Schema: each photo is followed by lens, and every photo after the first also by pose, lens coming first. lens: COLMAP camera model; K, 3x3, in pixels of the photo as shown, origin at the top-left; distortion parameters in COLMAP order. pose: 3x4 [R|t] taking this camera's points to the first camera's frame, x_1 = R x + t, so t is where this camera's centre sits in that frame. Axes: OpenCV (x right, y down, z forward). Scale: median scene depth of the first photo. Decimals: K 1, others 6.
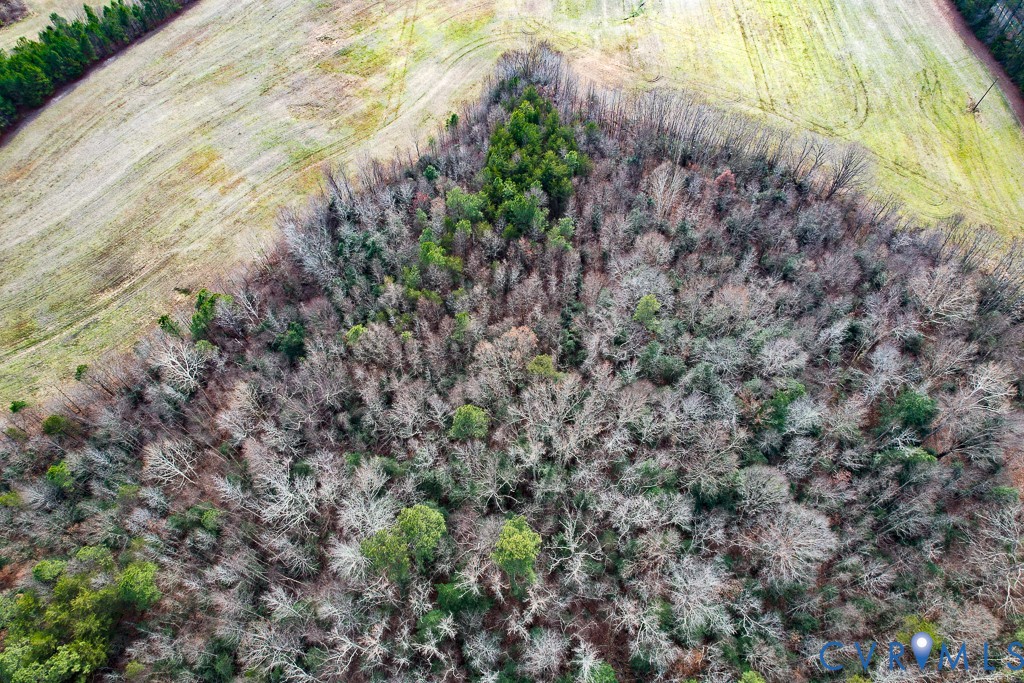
lens RADIAL K [[651.6, 0, 512.0], [0, 651.6, 341.5], [0, 0, 1]] dist [-0.076497, 0.077405]
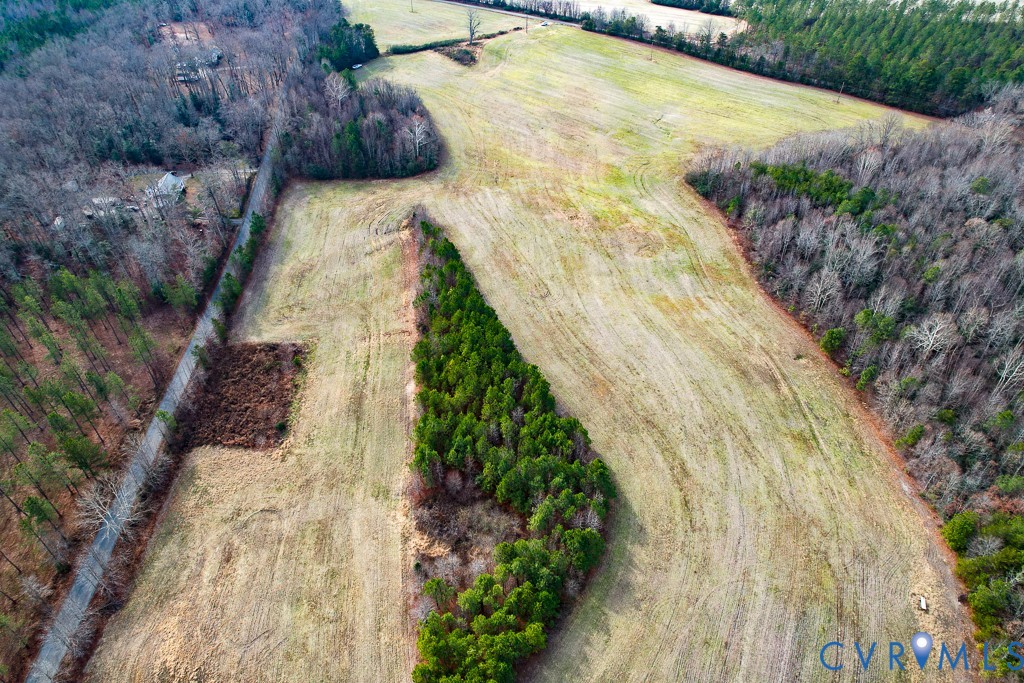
lens RADIAL K [[651.6, 0, 512.0], [0, 651.6, 341.5], [0, 0, 1]] dist [-0.076497, 0.077405]
pose [[0.642077, -0.491109, 0.588684, -1.409455], [0.652362, 0.753343, -0.083054, -0.319057], [-0.402692, 0.437362, 0.804085, 0.199354]]
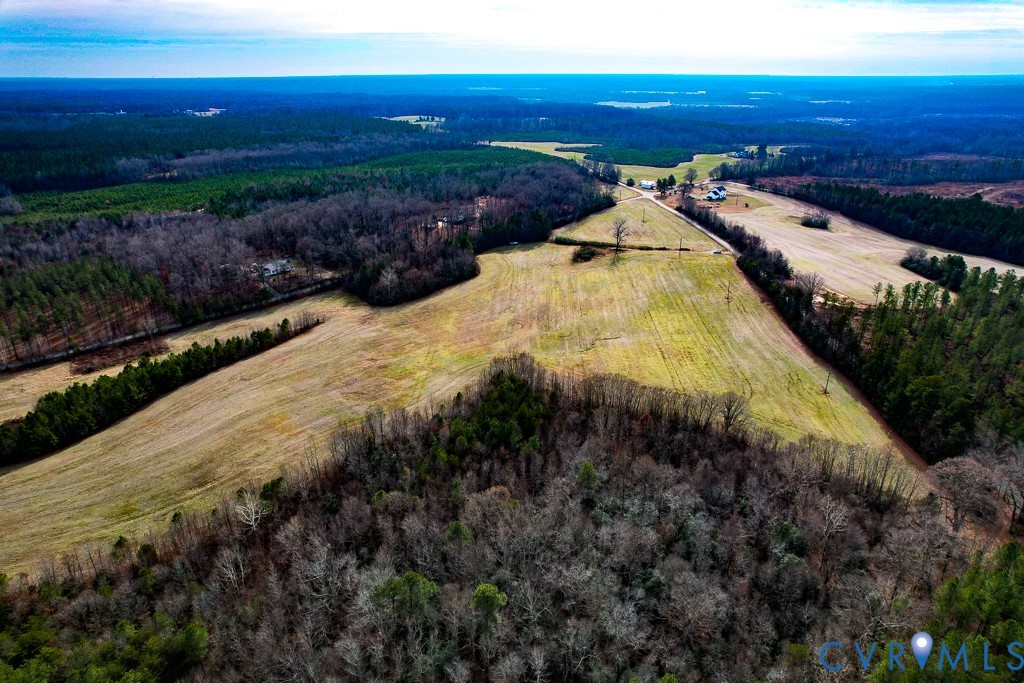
lens RADIAL K [[649.7, 0, 512.0], [0, 649.7, 341.5], [0, 0, 1]] dist [-0.041314, 0.001509]
pose [[0.999971, 0.001545, -0.007513, 0.039088], [-0.005618, 0.814418, -0.580251, 0.396550], [0.005223, 0.580276, 0.814403, -0.242504]]
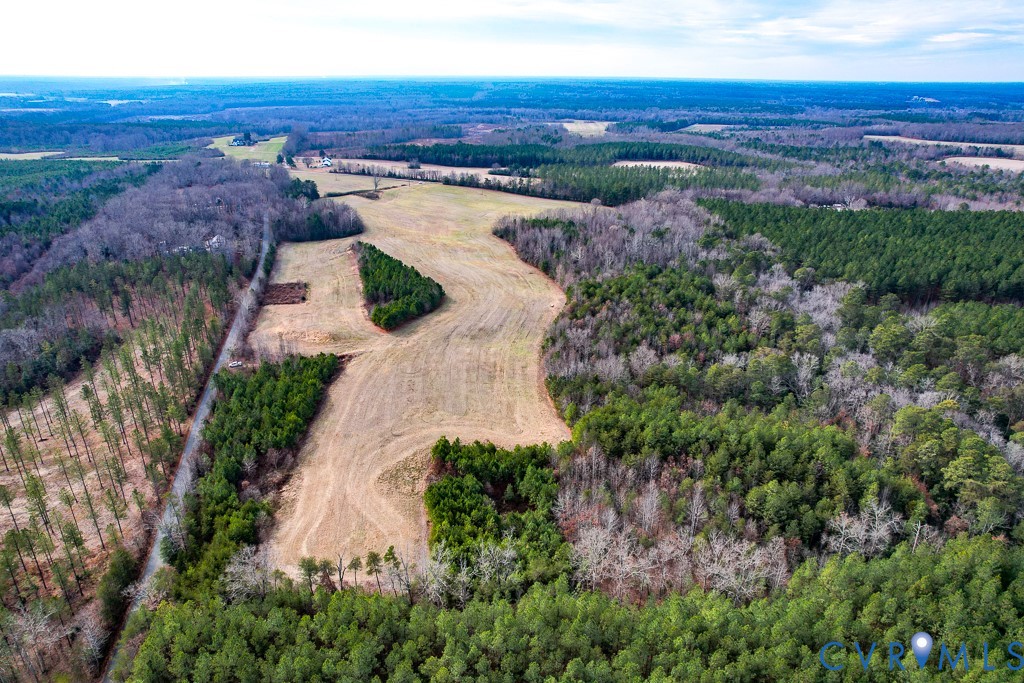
lens RADIAL K [[651.6, 0, 512.0], [0, 651.6, 341.5], [0, 0, 1]] dist [-0.076497, 0.077405]
pose [[0.507667, -0.328714, 0.796380, -2.613377], [0.729231, 0.656186, -0.194015, 0.545791], [-0.458798, 0.679240, 0.572833, -0.344607]]
